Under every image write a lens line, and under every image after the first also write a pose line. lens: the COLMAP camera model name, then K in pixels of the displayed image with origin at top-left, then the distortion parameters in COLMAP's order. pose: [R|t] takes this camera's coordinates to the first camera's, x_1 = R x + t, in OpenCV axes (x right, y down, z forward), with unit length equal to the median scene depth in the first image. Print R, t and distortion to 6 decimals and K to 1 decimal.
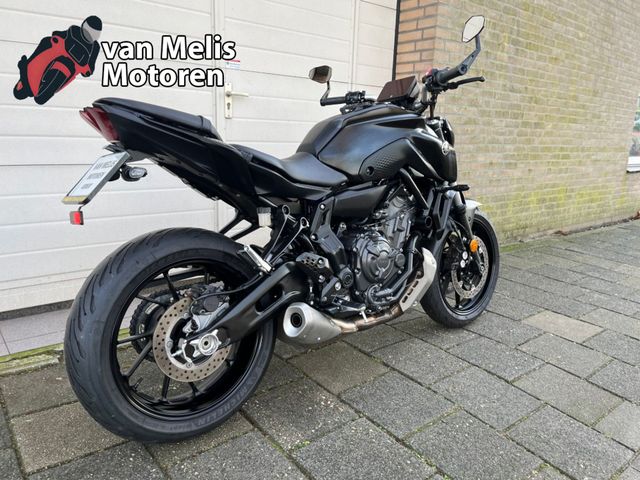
lens RADIAL K [[494.5, 0, 325.3], [0, 494.5, 236.7], [0, 0, 1]] dist [0.040216, -0.053514]
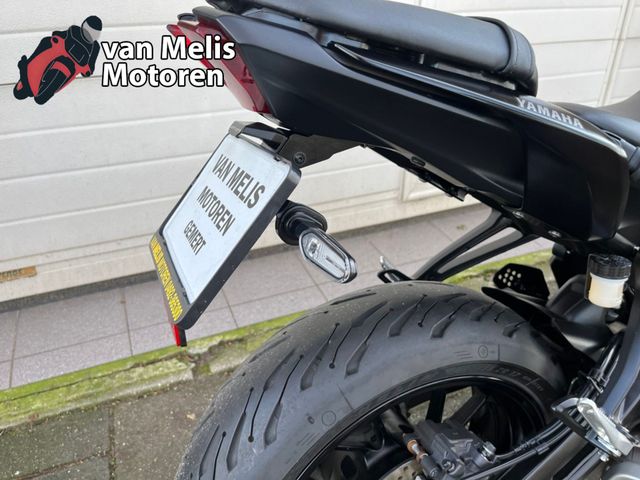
lens RADIAL K [[494.5, 0, 322.6], [0, 494.5, 239.6], [0, 0, 1]] dist [0.040216, -0.053514]
pose [[0.954706, 0.118022, -0.273142, -0.206678], [-0.033762, 0.955011, 0.294641, -0.161255], [0.295628, -0.272074, 0.915740, 0.502638]]
